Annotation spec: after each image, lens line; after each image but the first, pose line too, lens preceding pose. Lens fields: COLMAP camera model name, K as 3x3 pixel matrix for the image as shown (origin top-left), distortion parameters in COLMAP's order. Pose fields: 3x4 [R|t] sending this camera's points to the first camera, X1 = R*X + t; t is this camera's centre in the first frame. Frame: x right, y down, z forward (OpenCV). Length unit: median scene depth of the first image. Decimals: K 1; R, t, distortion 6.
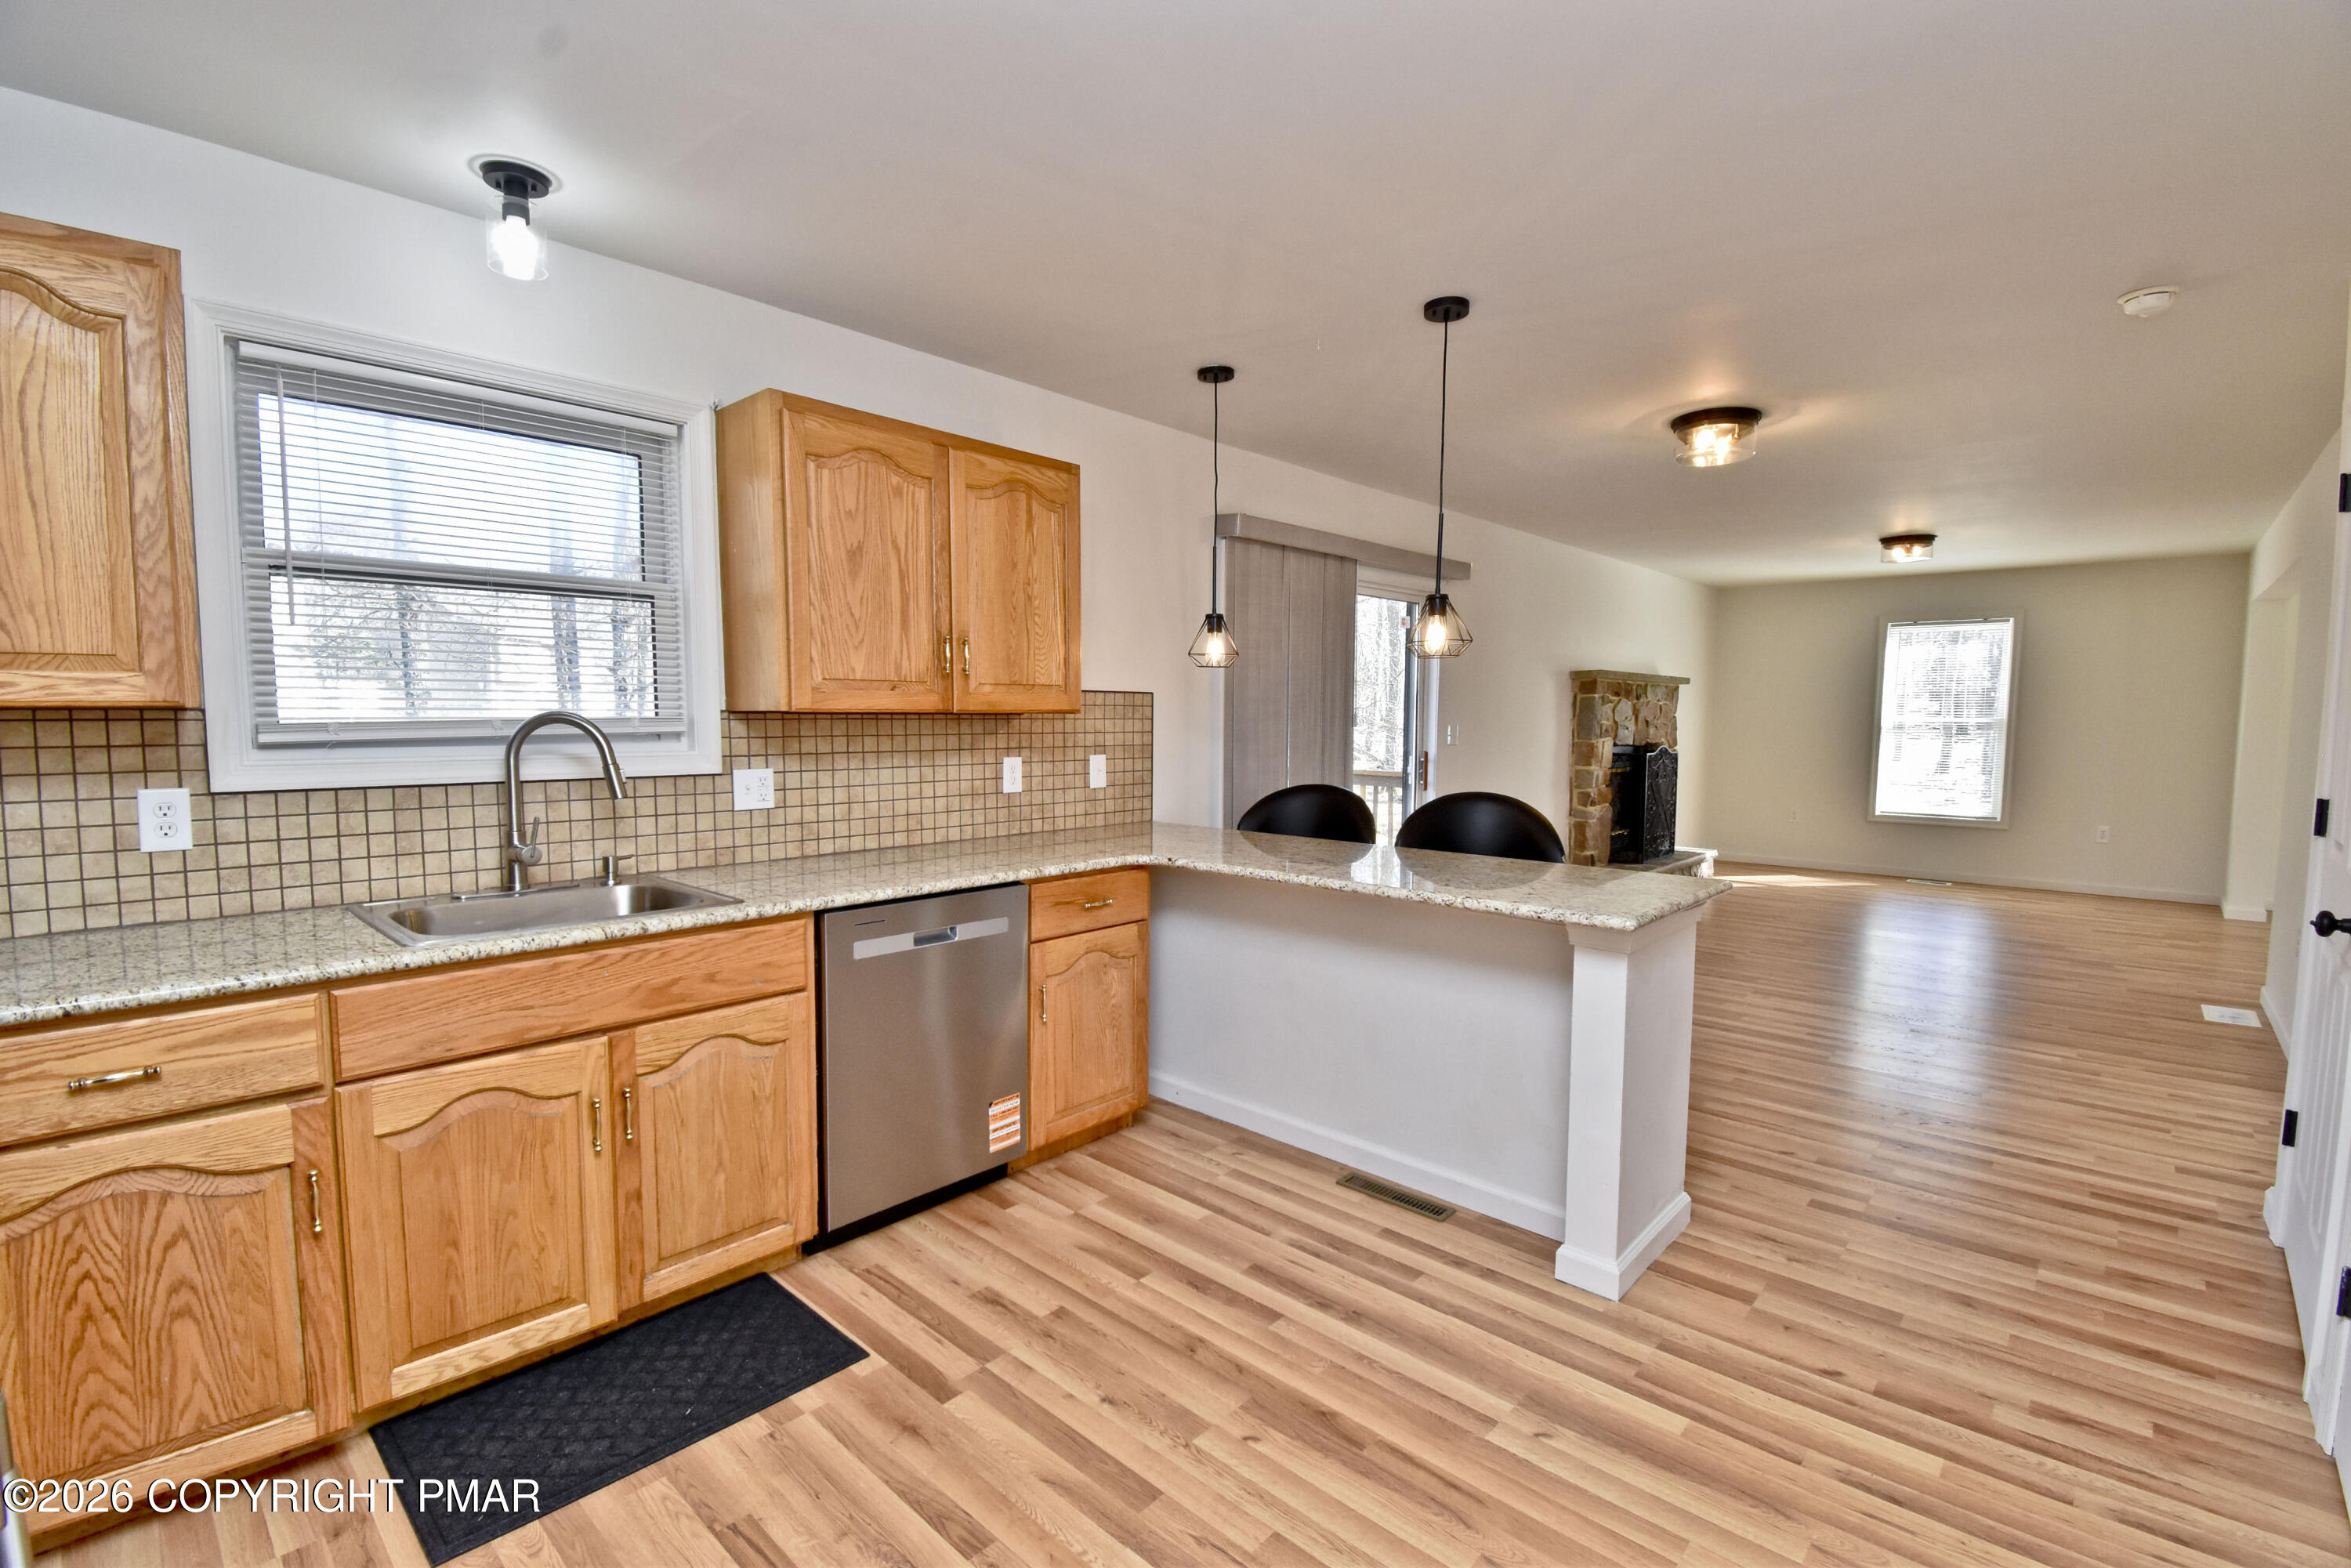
lens RADIAL K [[1038.7, 0, 1212.8], [0, 1038.7, 795.0], [0, 0, 1]] dist [0.022223, -0.023677]
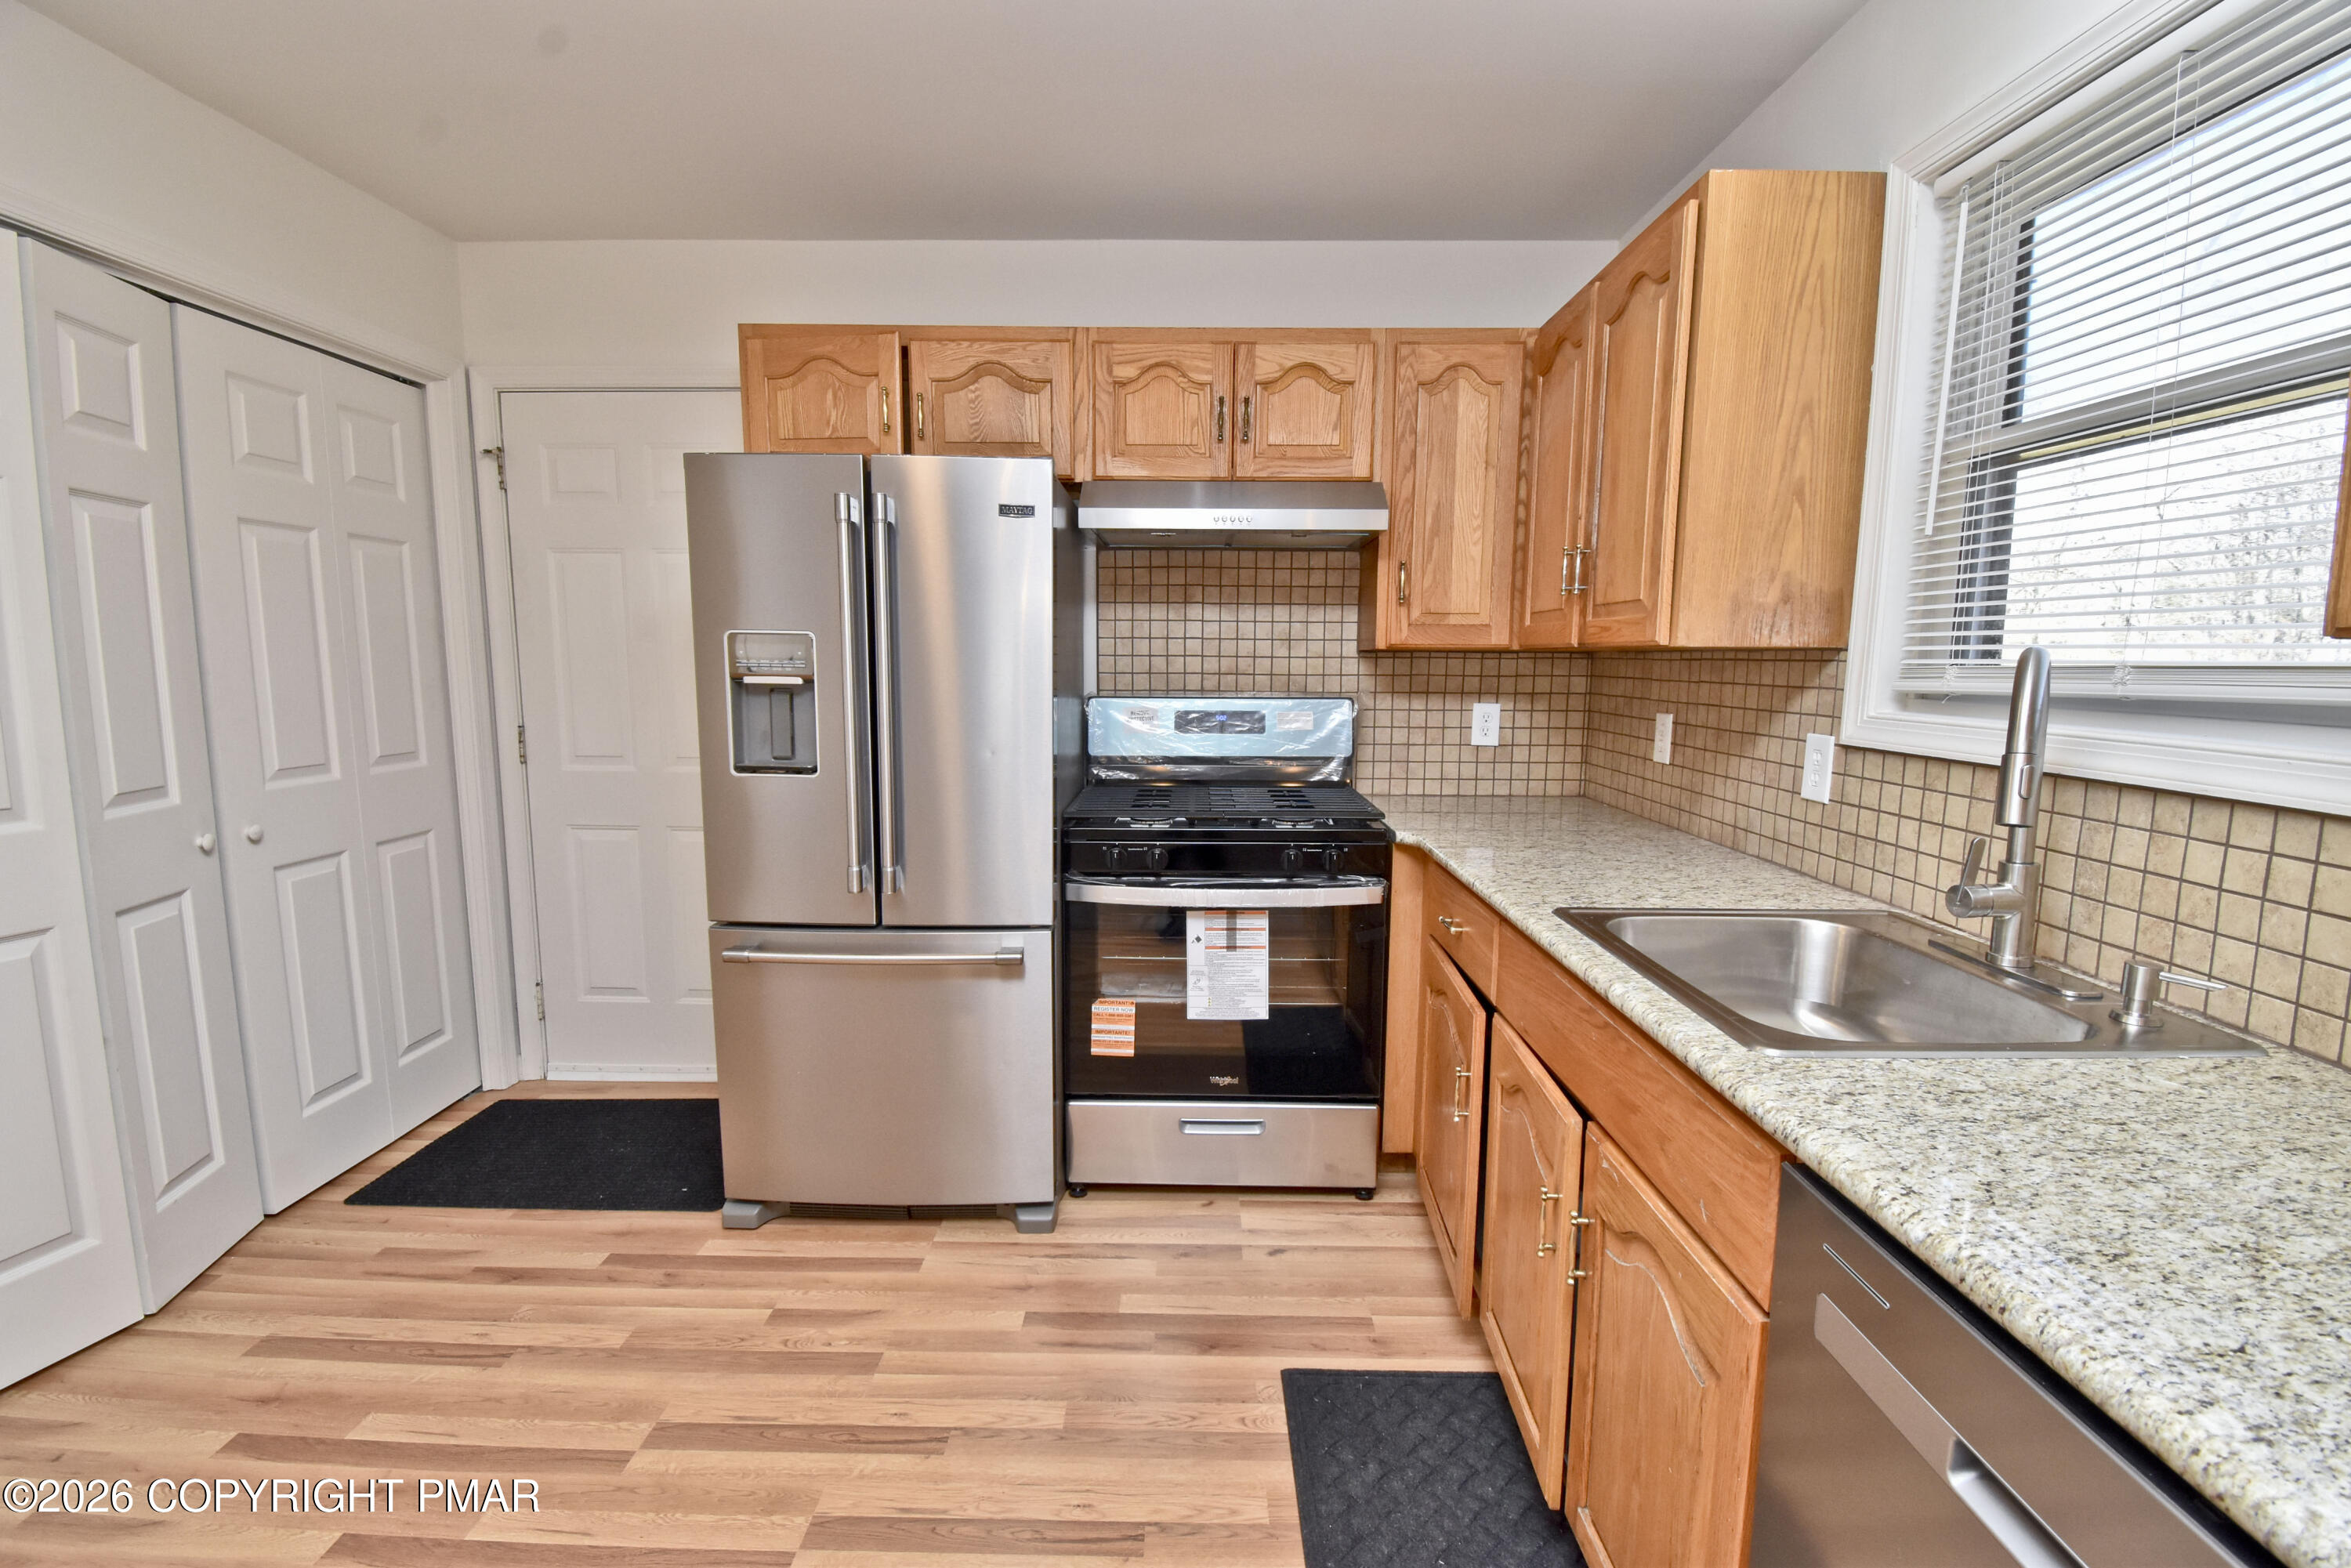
lens RADIAL K [[1054.1, 0, 1166.8], [0, 1054.1, 794.2], [0, 0, 1]] dist [0.018819, -0.025564]
pose [[-0.780860, 0.067620, -0.621035, 0.035617], [-0.061192, 0.981064, 0.183761, -0.073270], [0.621702, 0.181494, -0.761936, 1.084715]]
